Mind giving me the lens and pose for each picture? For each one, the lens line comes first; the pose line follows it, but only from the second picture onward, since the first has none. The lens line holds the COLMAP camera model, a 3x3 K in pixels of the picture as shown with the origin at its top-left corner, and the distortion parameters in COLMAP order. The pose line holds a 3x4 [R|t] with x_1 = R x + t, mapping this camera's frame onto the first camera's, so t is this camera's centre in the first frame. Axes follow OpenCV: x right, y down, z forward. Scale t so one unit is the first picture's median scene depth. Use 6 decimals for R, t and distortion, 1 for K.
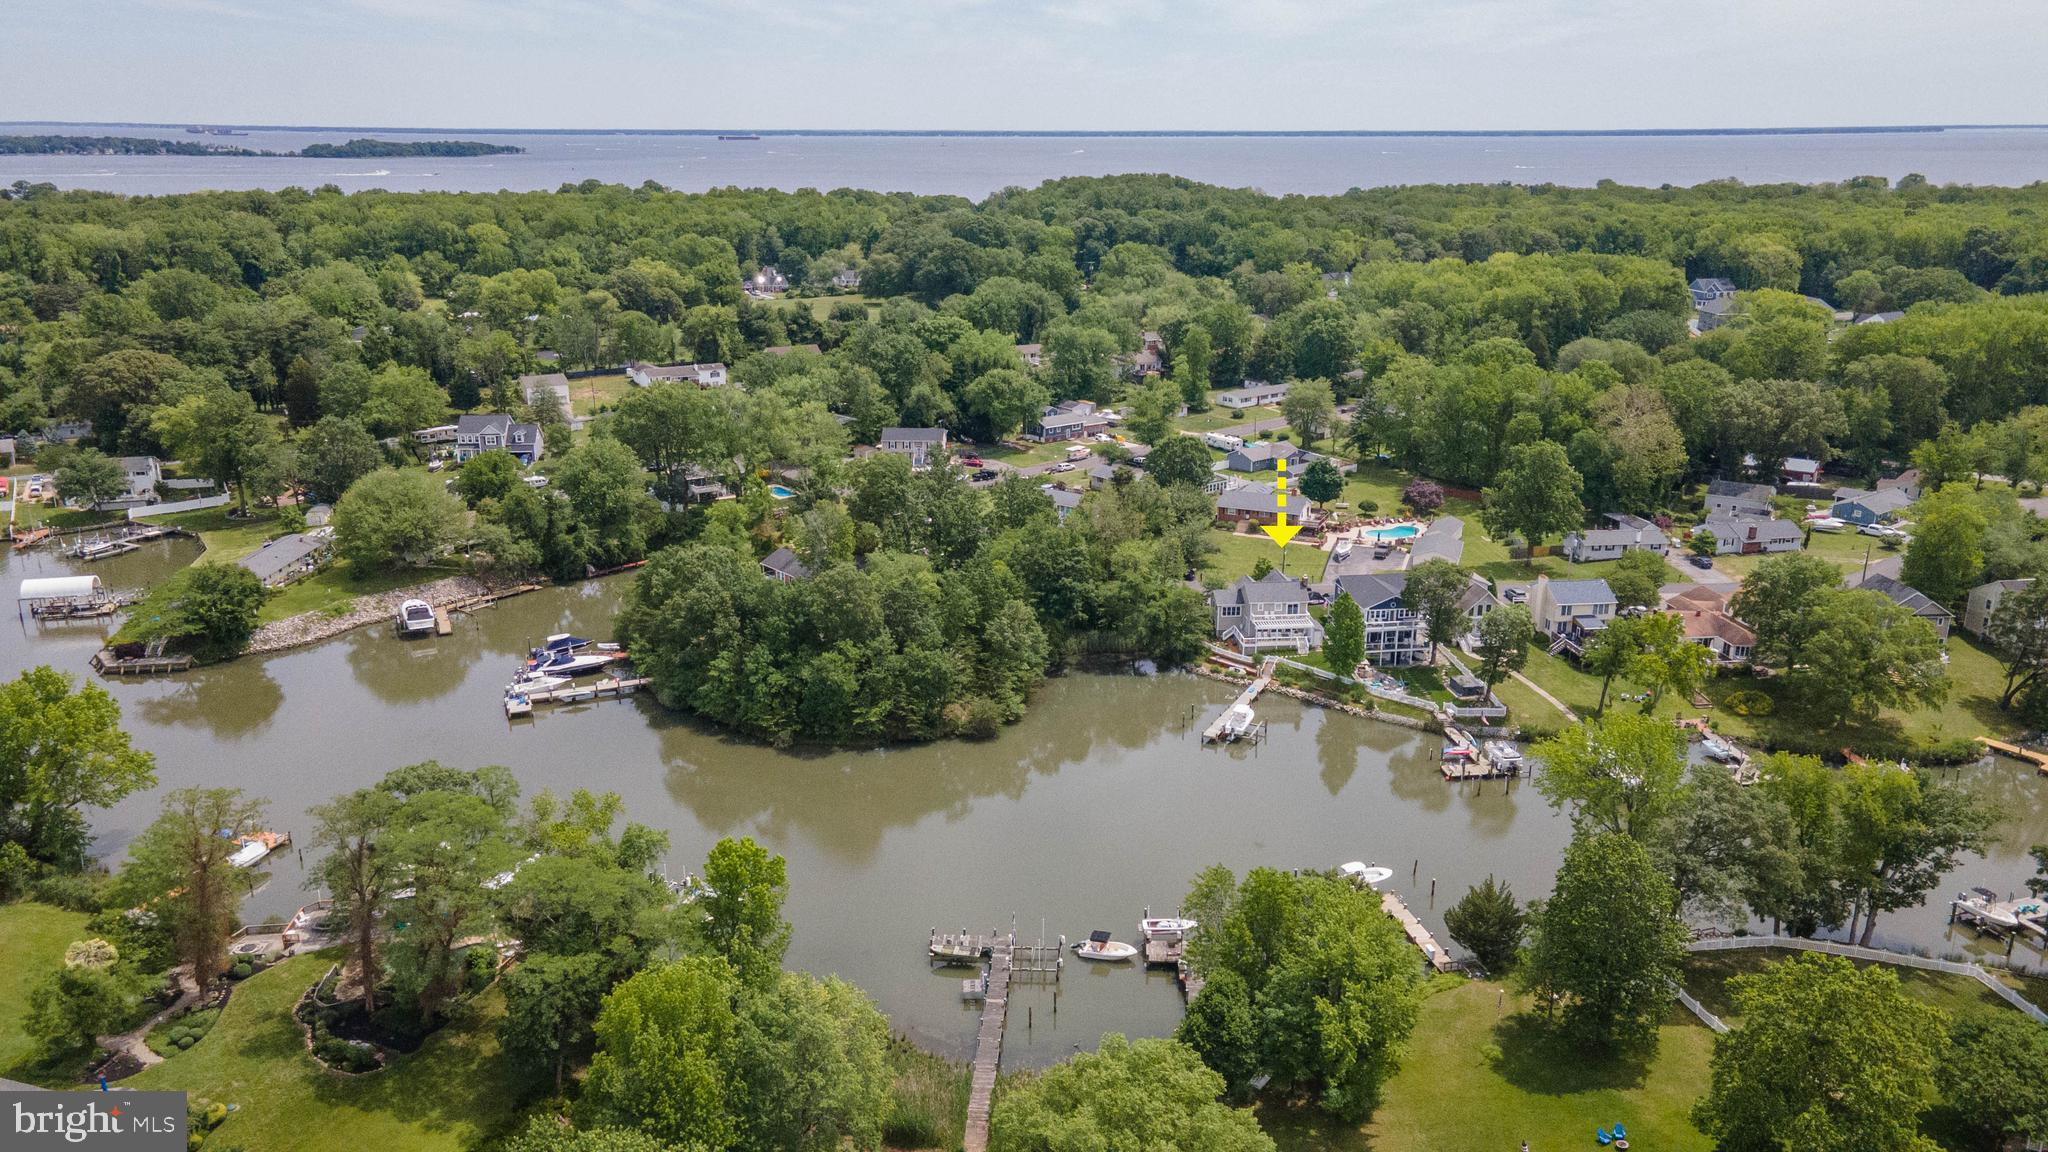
lens RADIAL K [[1477.9, 0, 1014.5], [0, 1477.9, 575.3], [0, 0, 1]] dist [0.039101, 0.011636]
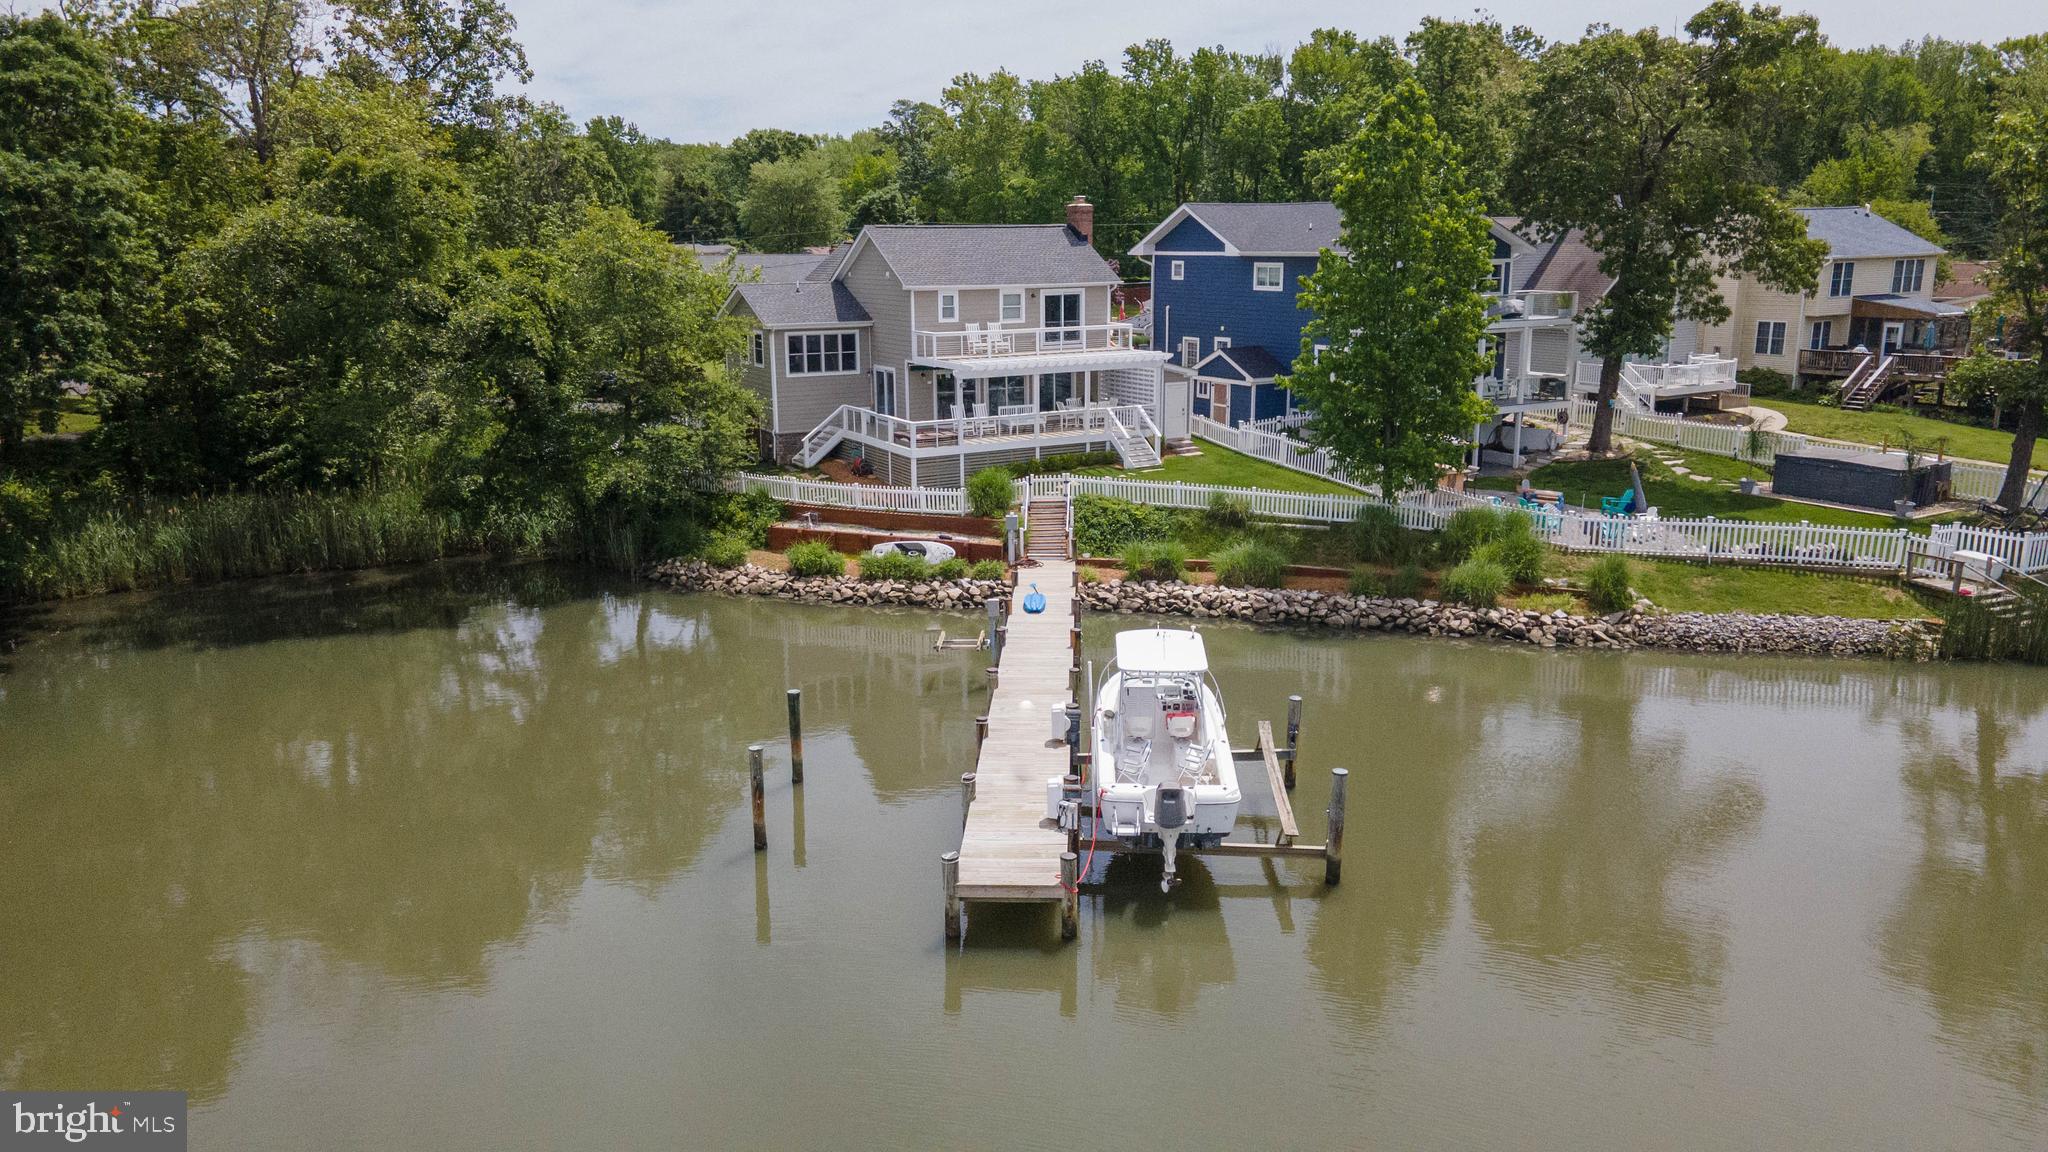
lens RADIAL K [[1477.9, 0, 1029.6], [0, 1477.9, 565.9], [0, 0, 1]] dist [0.039101, 0.011636]
pose [[0.909028, -0.097281, 0.405222, 0.075251], [0.125445, 0.991148, -0.043467, 0.077554], [-0.397406, 0.090346, 0.913185, 0.781479]]
